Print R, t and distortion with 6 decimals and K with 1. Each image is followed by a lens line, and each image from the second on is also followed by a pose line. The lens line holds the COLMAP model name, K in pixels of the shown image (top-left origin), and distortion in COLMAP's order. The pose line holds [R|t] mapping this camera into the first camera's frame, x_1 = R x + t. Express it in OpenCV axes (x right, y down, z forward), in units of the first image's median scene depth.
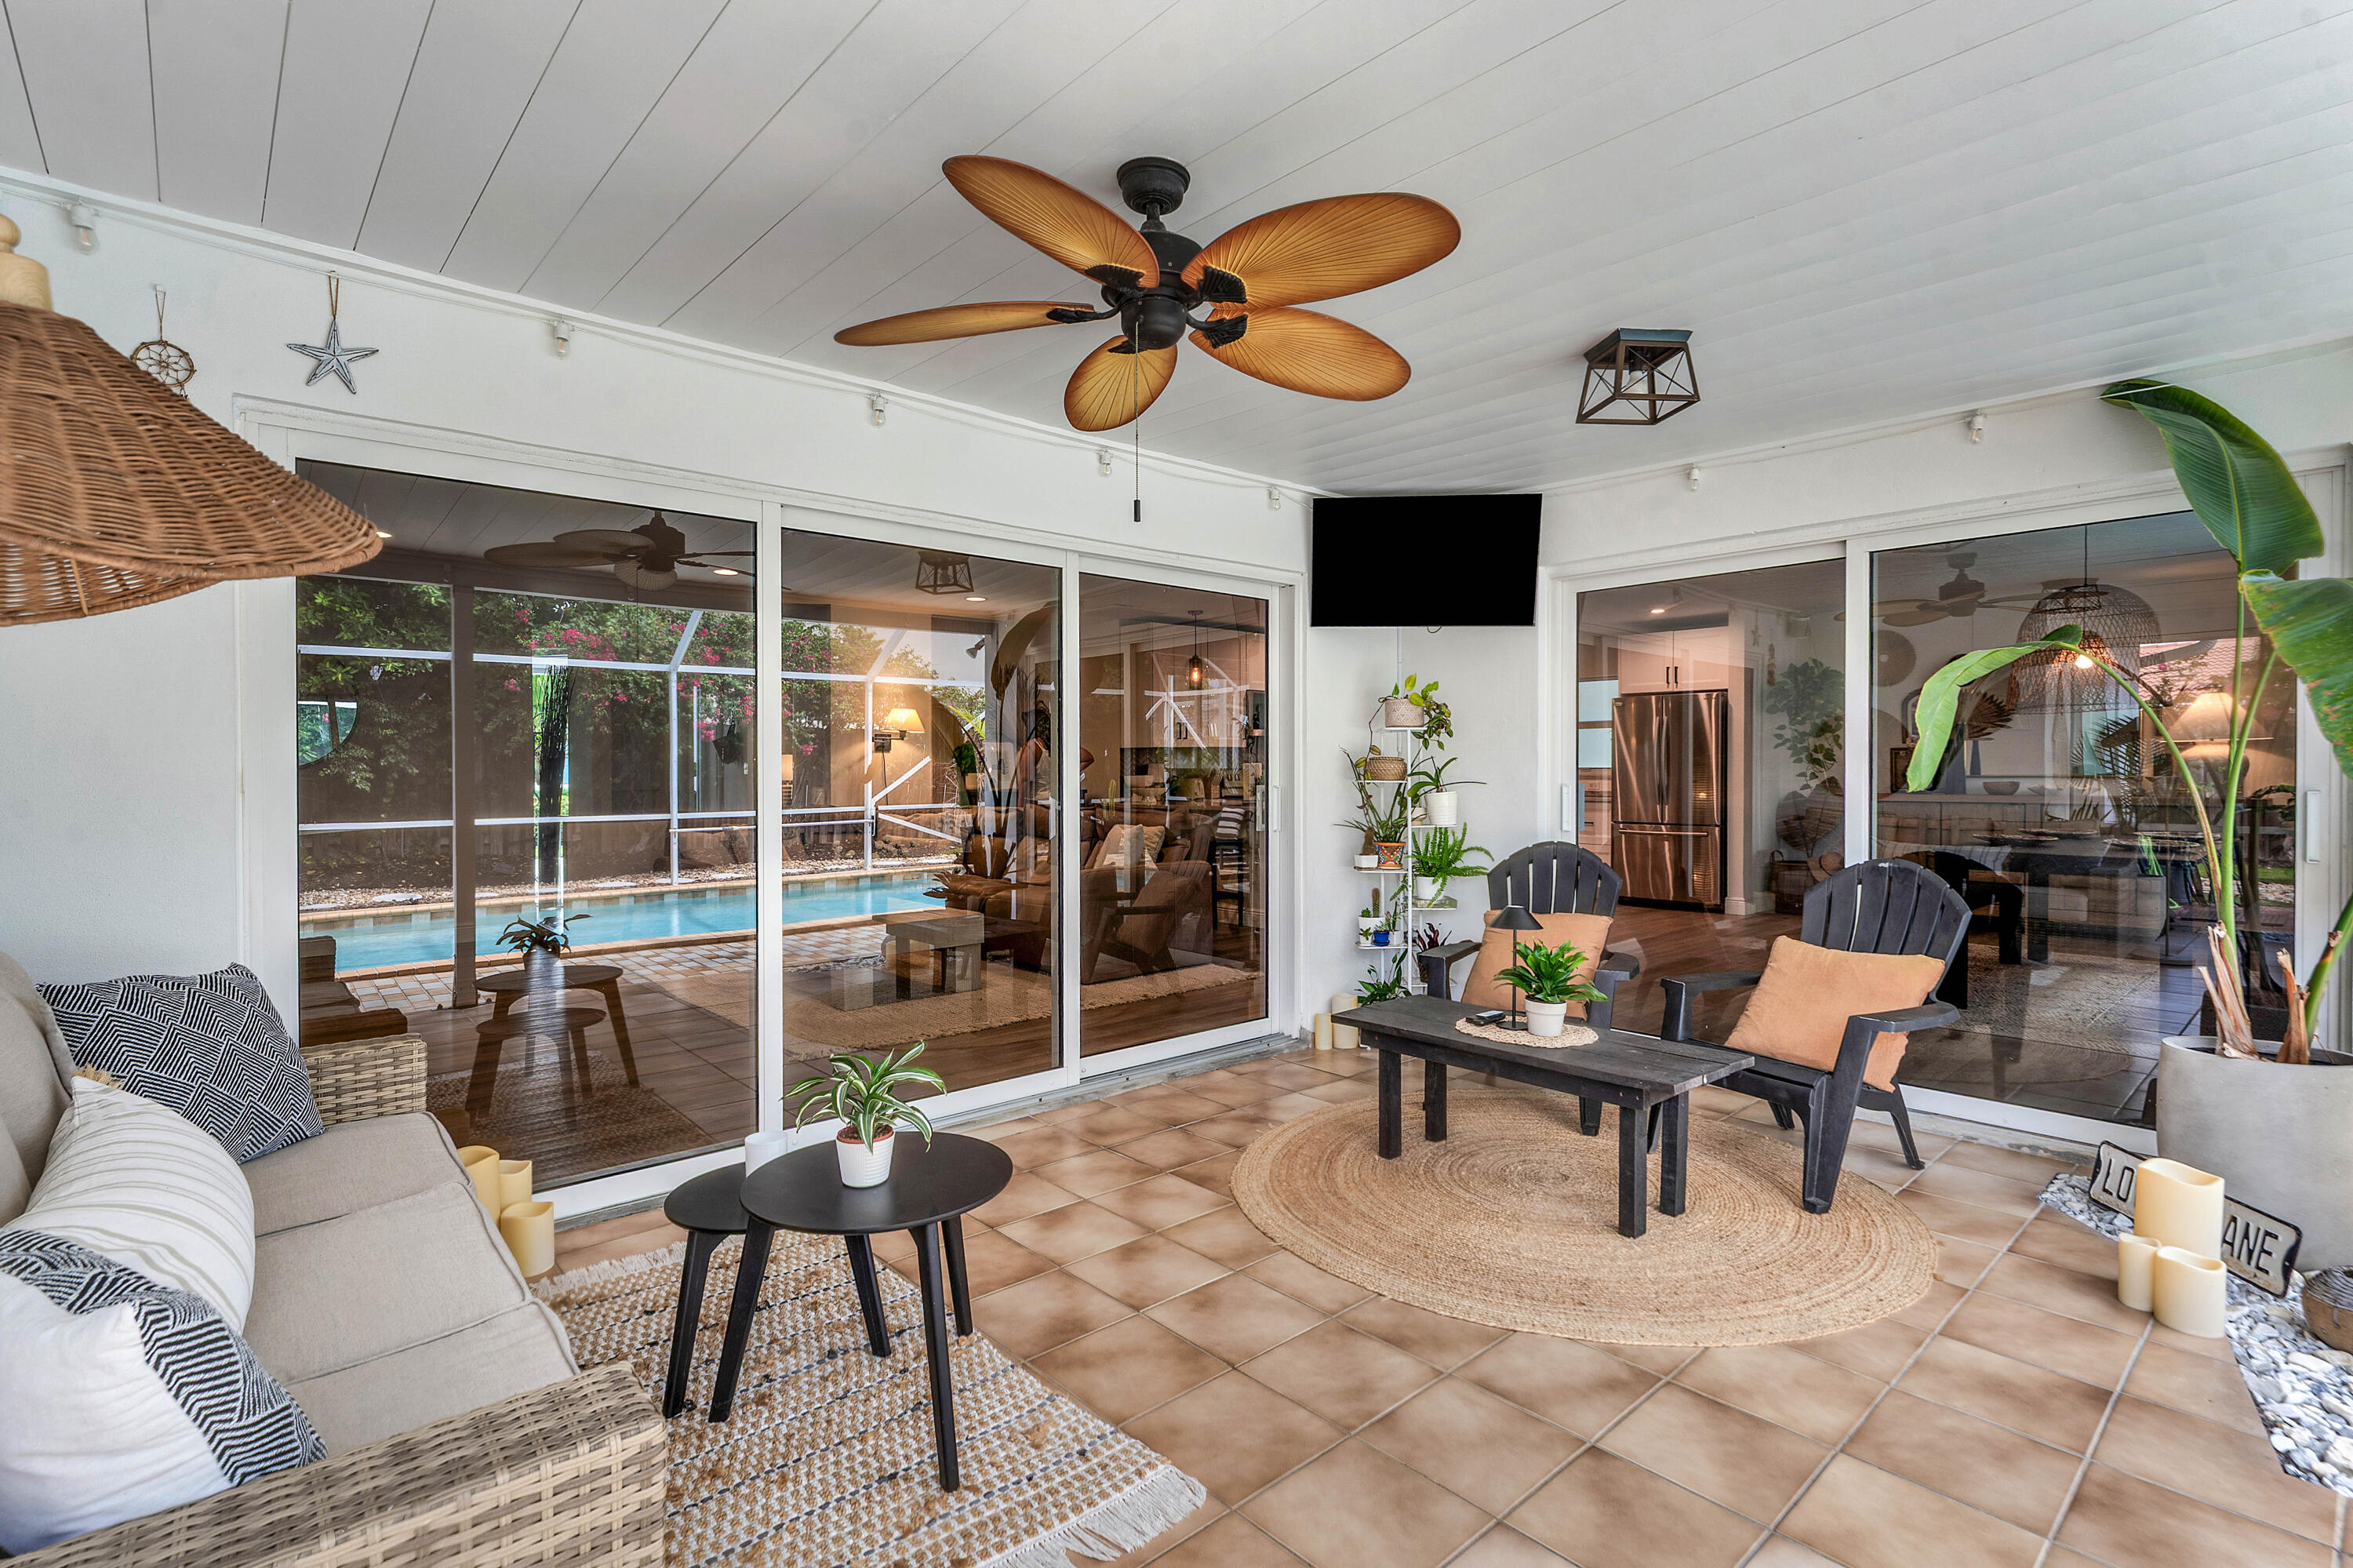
lens RADIAL K [[1089.4, 0, 1170.6], [0, 1089.4, 770.3], [0, 0, 1]] dist [-0.007860, 0.002139]
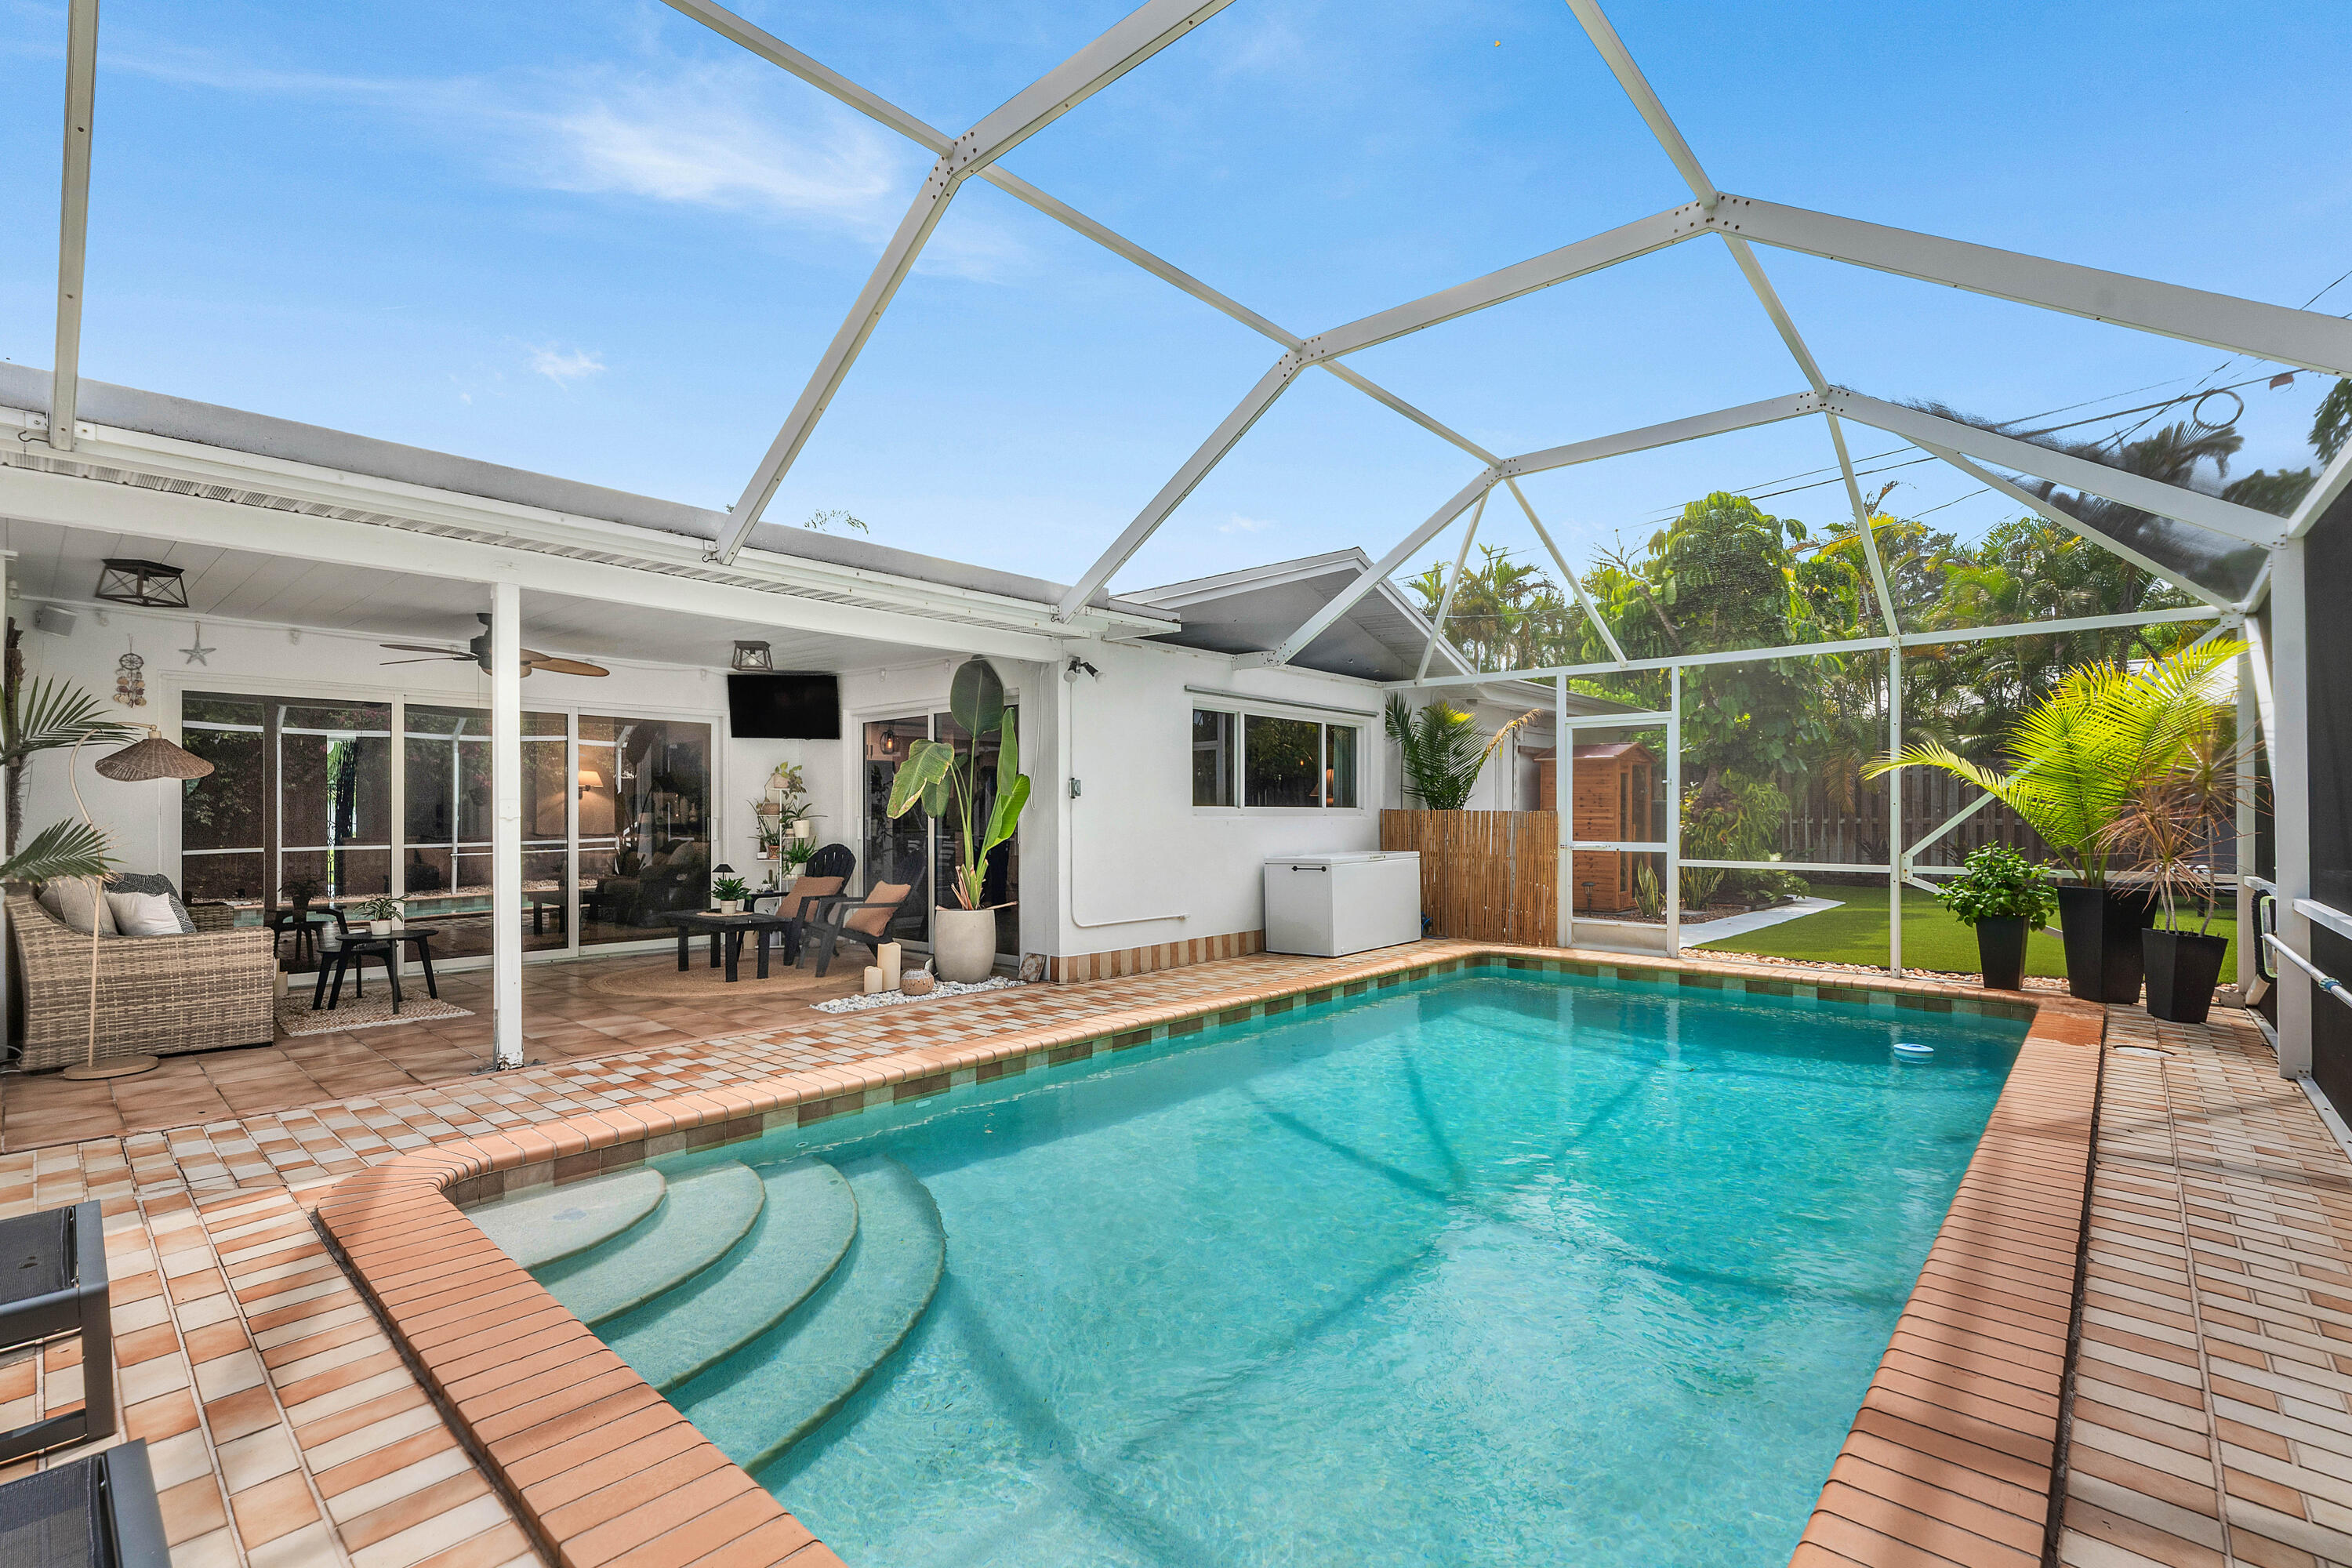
lens RADIAL K [[1045.8, 0, 1190.2], [0, 1045.8, 801.3], [0, 0, 1]] dist [-0.009059, 0.003349]
pose [[0.993067, 0.003262, 0.117508, 0.734910], [-0.001532, 0.999889, -0.014811, 0.011854], [-0.117544, 0.014528, 0.992961, -0.989063]]
